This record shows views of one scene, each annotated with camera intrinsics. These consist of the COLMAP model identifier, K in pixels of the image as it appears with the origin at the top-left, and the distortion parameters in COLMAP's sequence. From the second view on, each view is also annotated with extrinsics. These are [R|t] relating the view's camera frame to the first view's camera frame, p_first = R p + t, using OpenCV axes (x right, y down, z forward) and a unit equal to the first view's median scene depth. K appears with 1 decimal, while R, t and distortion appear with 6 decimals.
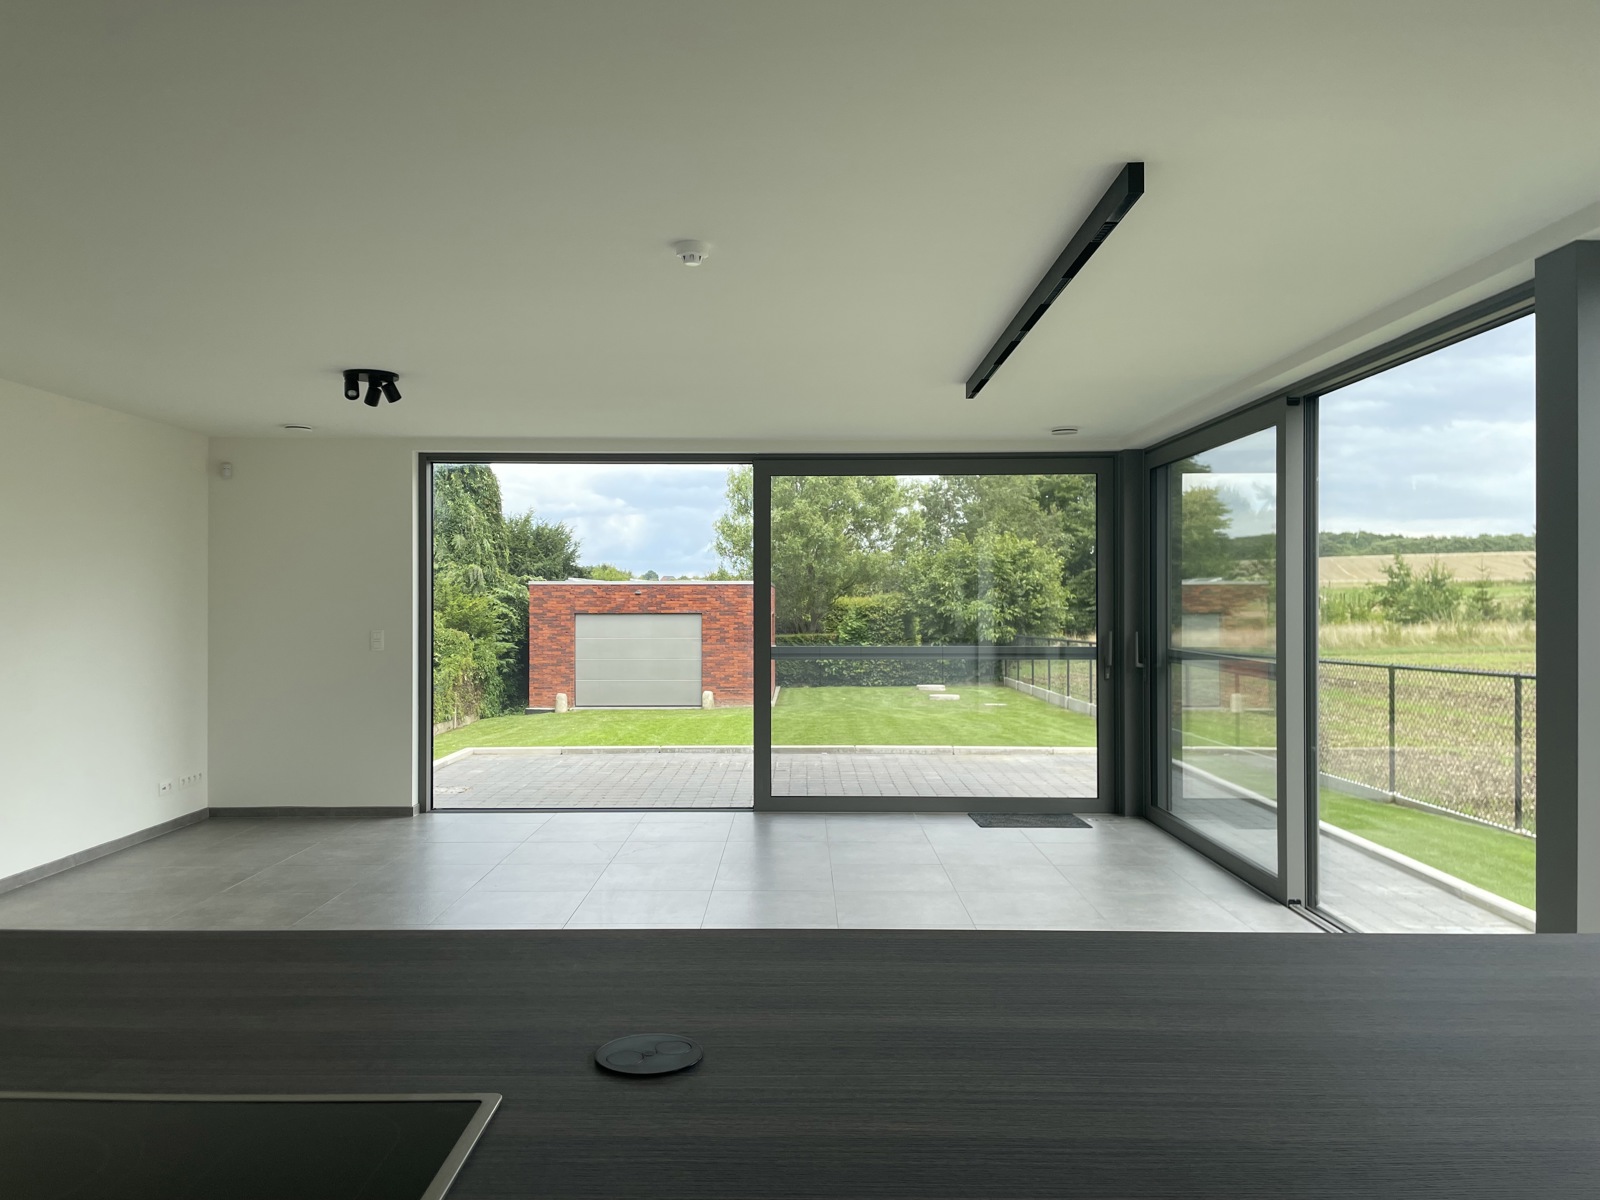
lens RADIAL K [[1186.3, 0, 812.8], [0, 1186.3, 597.4], [0, 0, 1]] dist [0.042307, -0.050085]
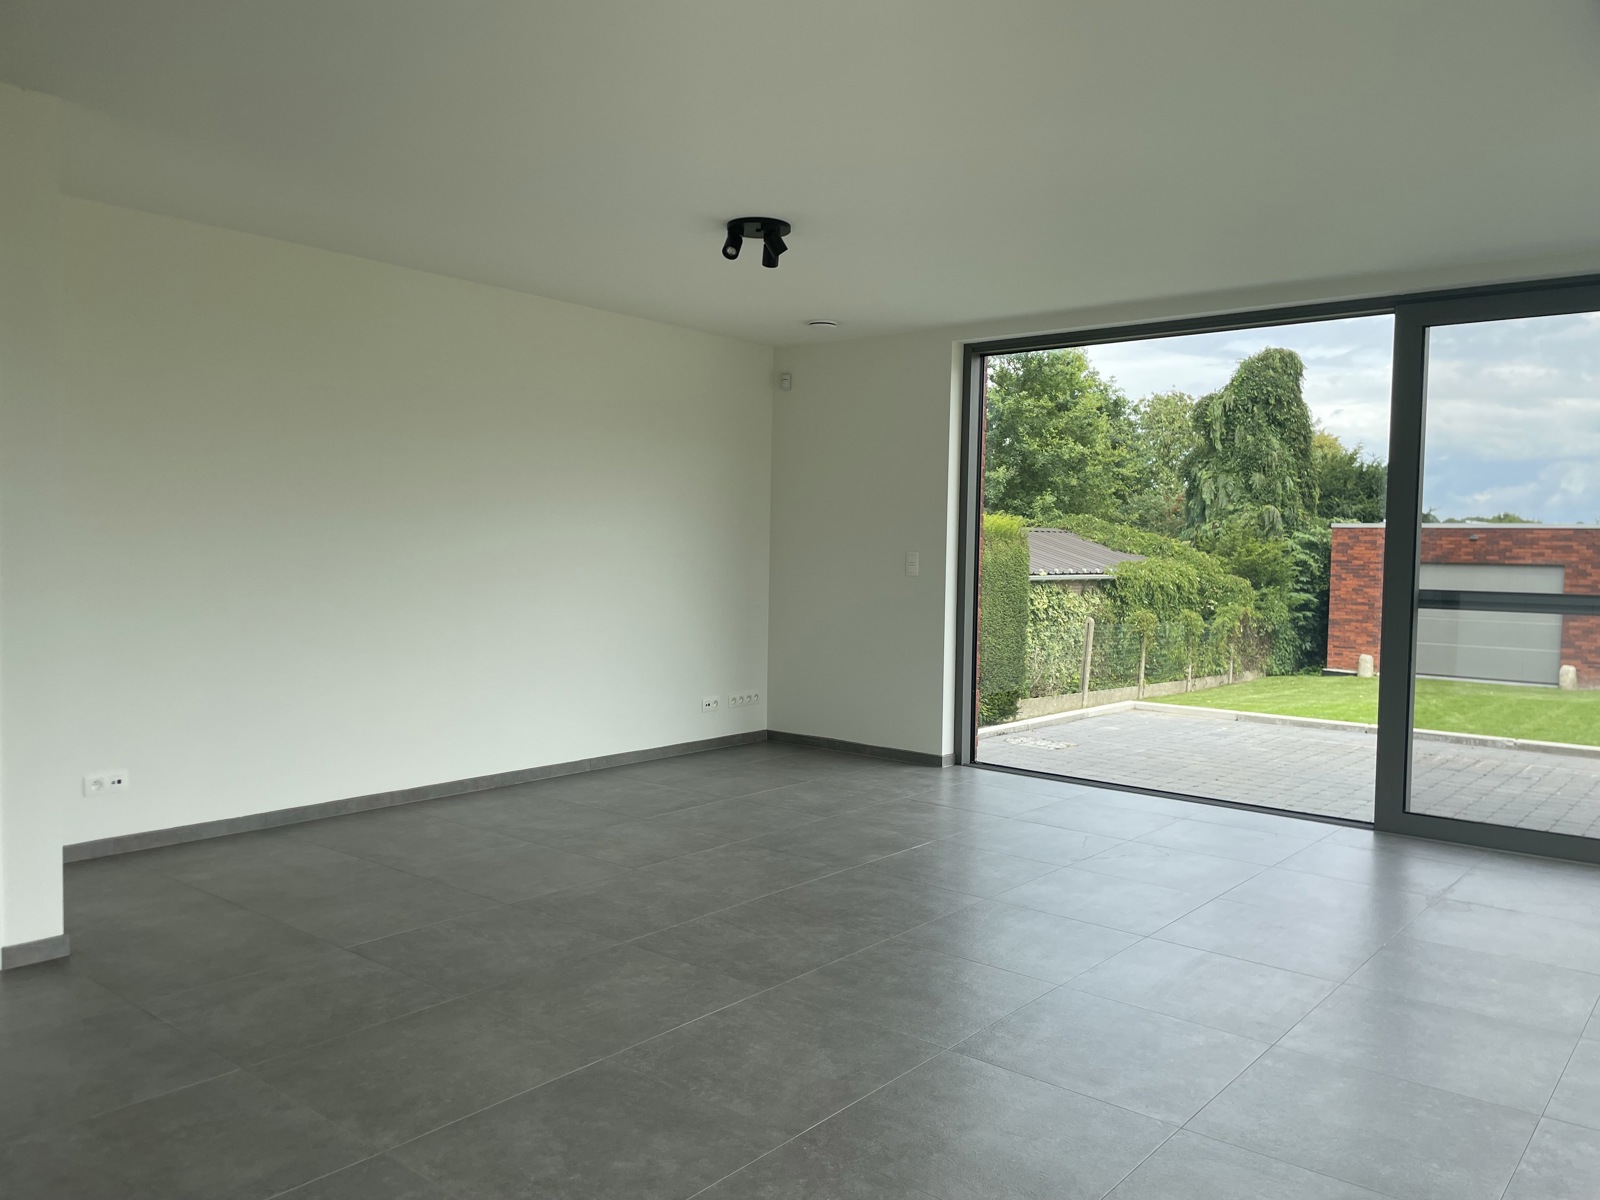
lens RADIAL K [[1186.3, 0, 800.9], [0, 1186.3, 615.6], [0, 0, 1]] dist [0.042307, -0.050085]
pose [[0.754000, 0.051200, -0.654876, 0.043534], [-0.015363, 0.998059, 0.060343, 0.006718], [0.656695, -0.035438, 0.753323, 0.084487]]
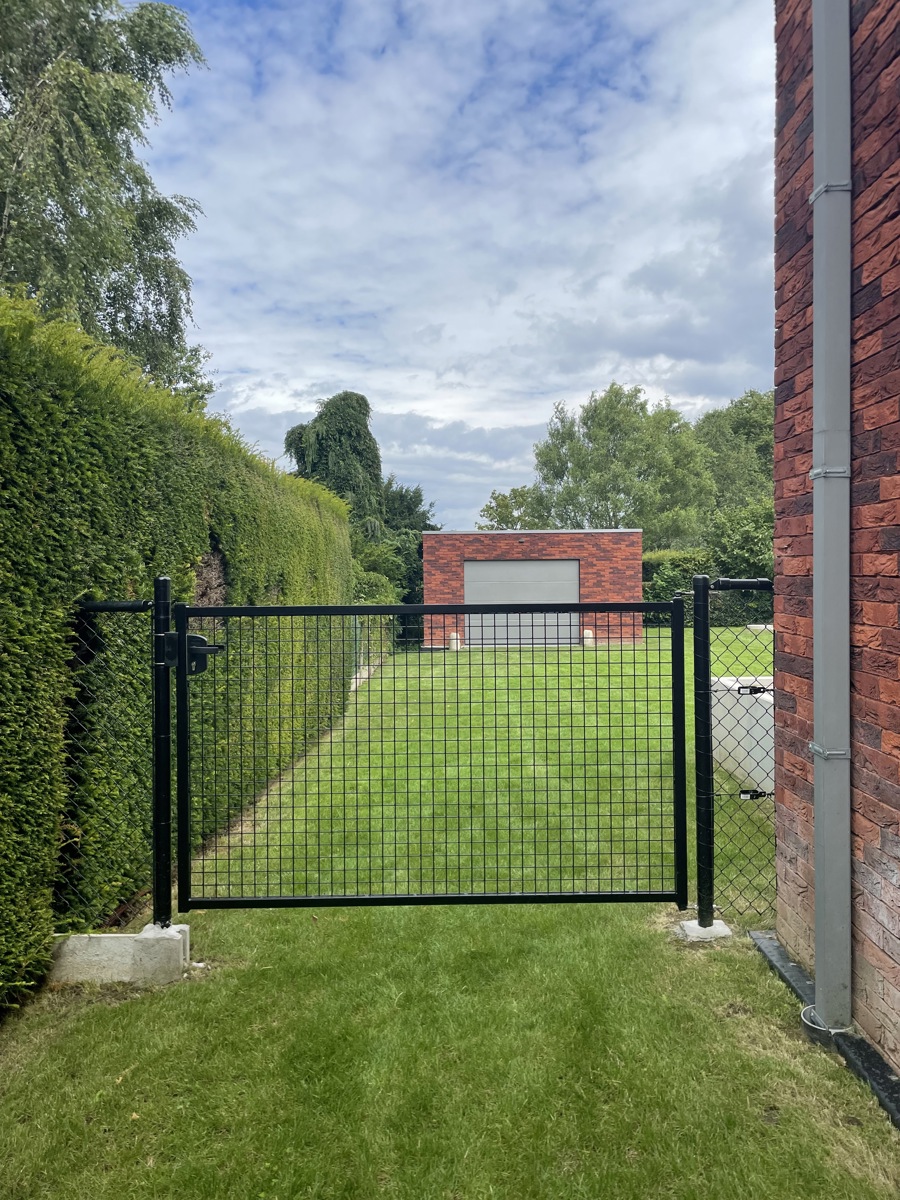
lens RADIAL K [[889.7, 0, 455.0], [0, 889.7, 605.1], [0, 0, 1]] dist [0.042307, -0.050085]
pose [[0.999816, -0.007082, -0.017853, -0.194271], [0.007759, 0.999242, 0.038140, 0.023576], [0.017570, -0.038272, 0.999113, 0.175139]]
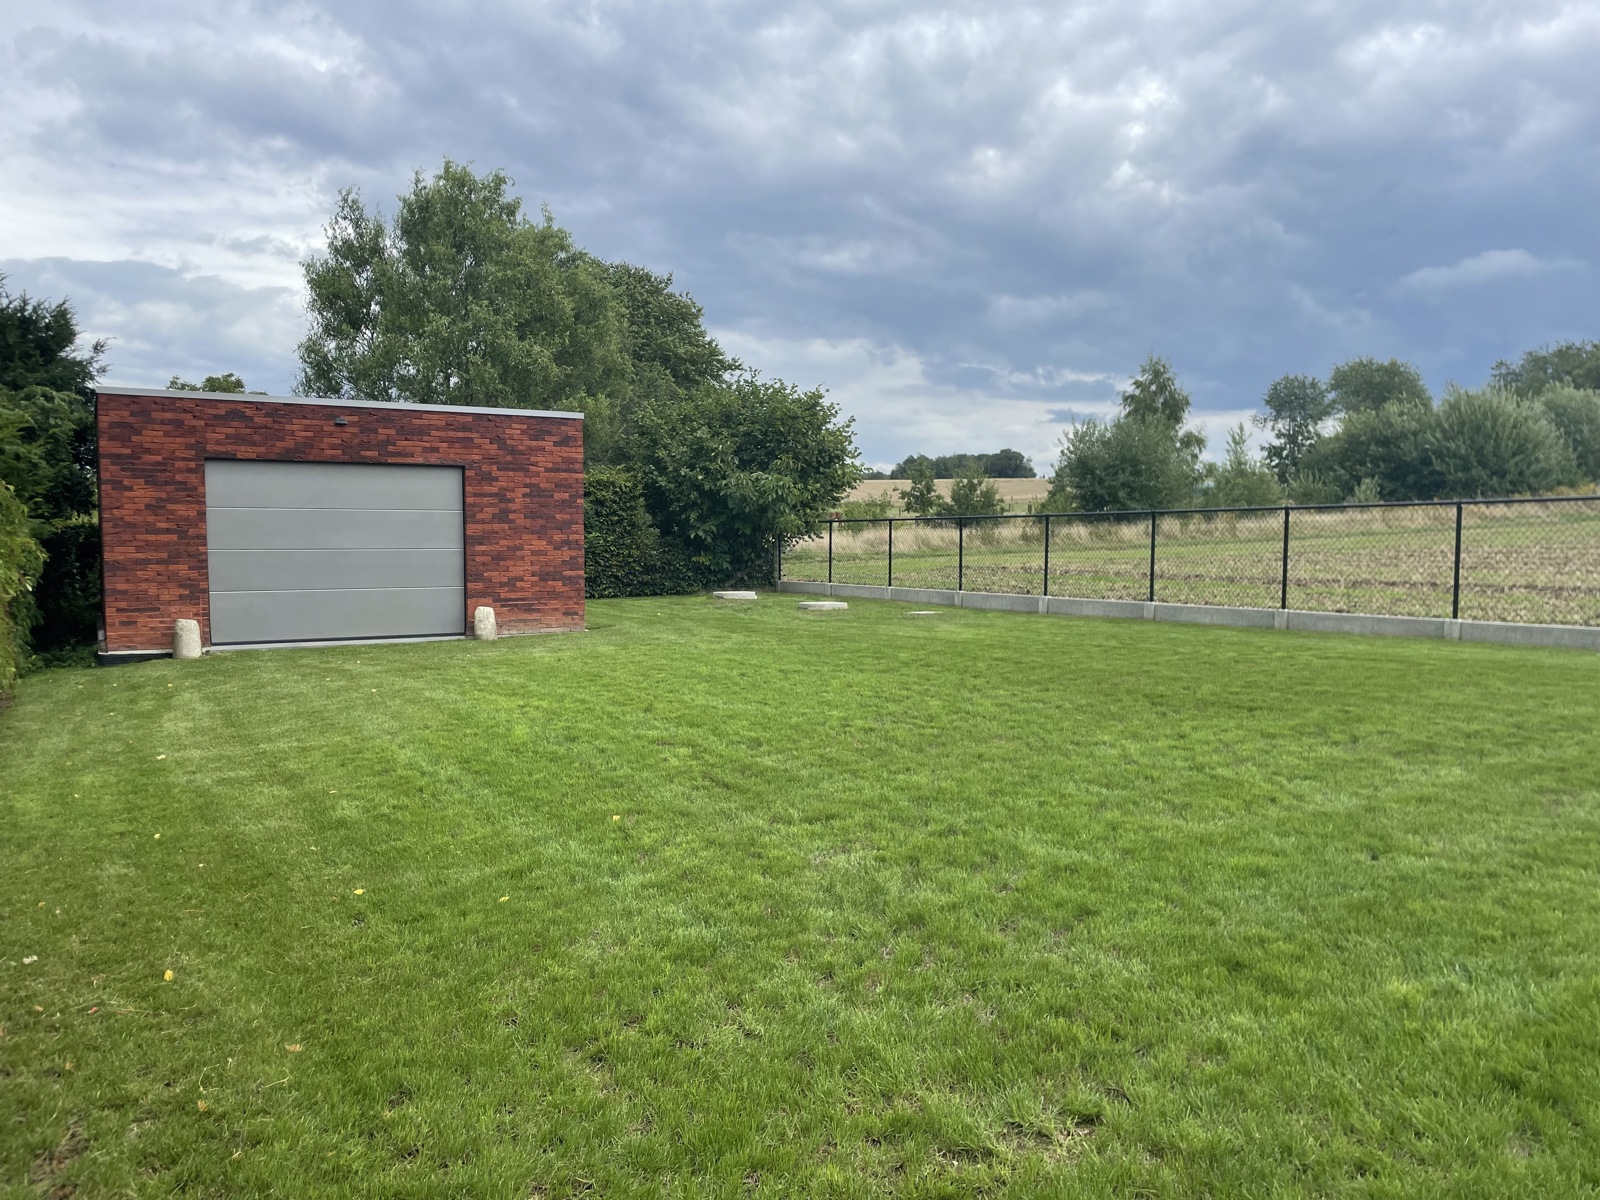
lens RADIAL K [[1186.3, 0, 789.2], [0, 1186.3, 628.5], [0, 0, 1]] dist [0.042307, -0.050085]
pose [[0.872184, -0.036848, 0.487788, -0.233718], [-0.008276, 0.995905, 0.090029, 0.037432], [-0.489108, -0.082559, 0.868307, 0.442980]]
